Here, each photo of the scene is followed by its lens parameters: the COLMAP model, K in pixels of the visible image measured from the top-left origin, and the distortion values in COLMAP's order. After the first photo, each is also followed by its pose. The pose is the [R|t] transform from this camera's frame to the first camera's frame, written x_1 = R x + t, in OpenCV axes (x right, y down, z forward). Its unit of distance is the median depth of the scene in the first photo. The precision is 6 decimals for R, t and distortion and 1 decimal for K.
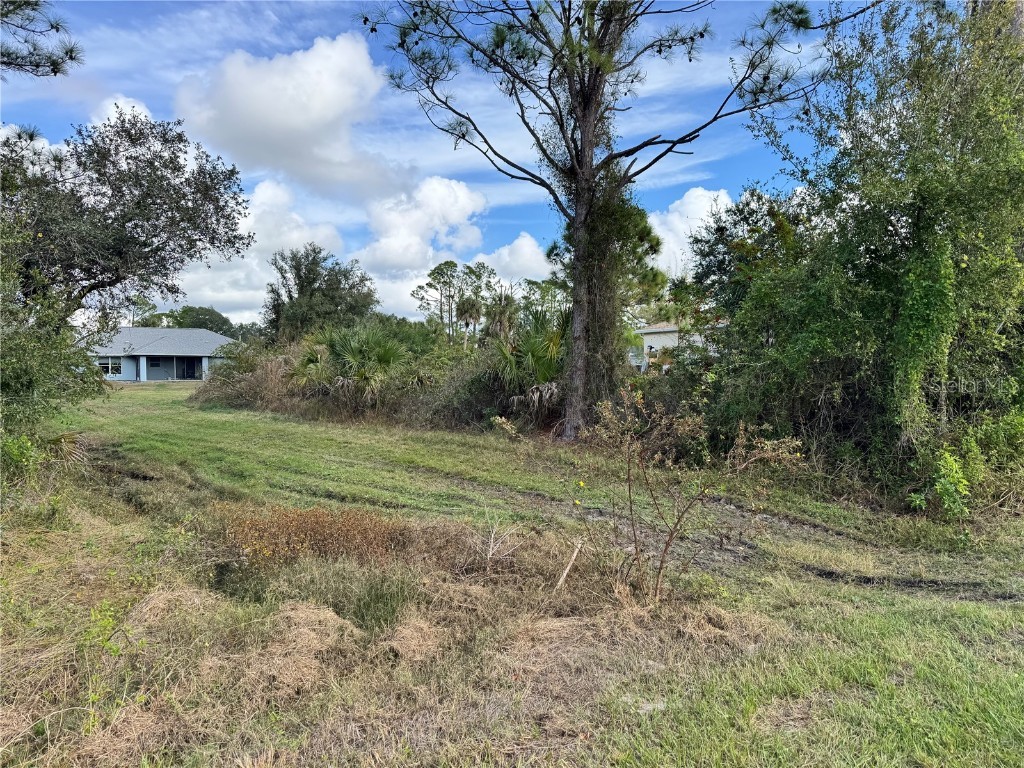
lens RADIAL K [[710.1, 0, 510.6], [0, 710.1, 385.8], [0, 0, 1]] dist [0.089977, -0.123723]
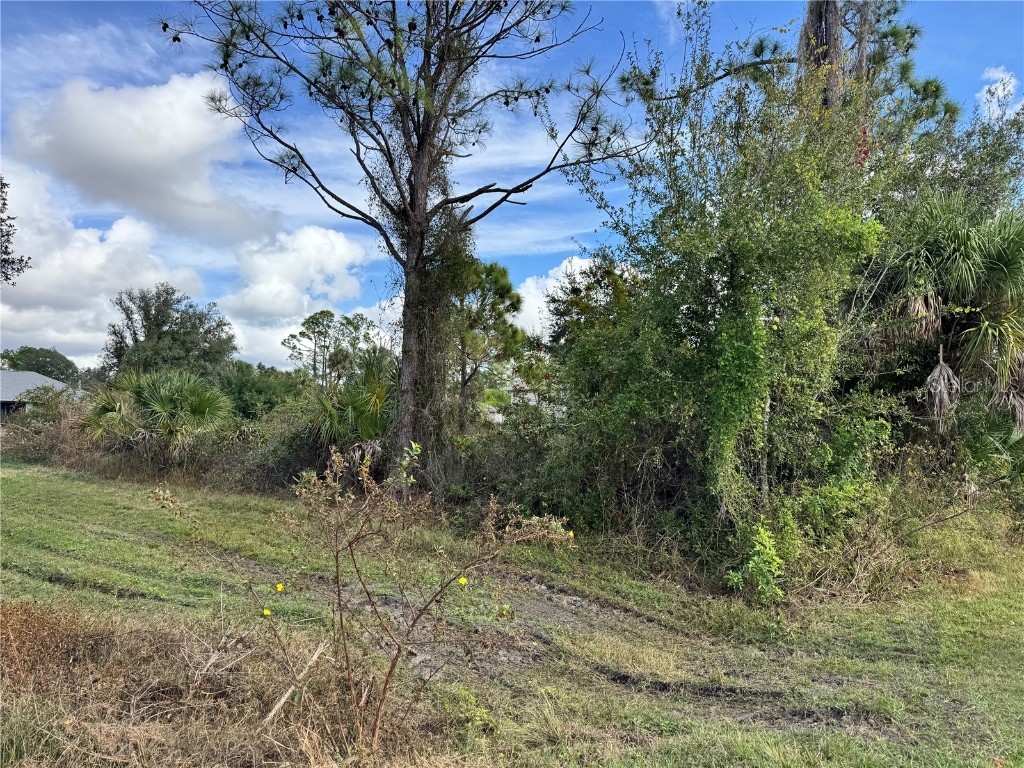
lens RADIAL K [[715.1, 0, 512.0], [0, 715.1, 384.0], [0, 0, 1]] dist [0.078863, -0.120928]
pose [[0.985124, 0.032621, 0.168722, 0.085169], [-0.018910, 0.996433, -0.082245, -0.005243], [-0.170803, 0.077831, 0.982226, 0.087952]]
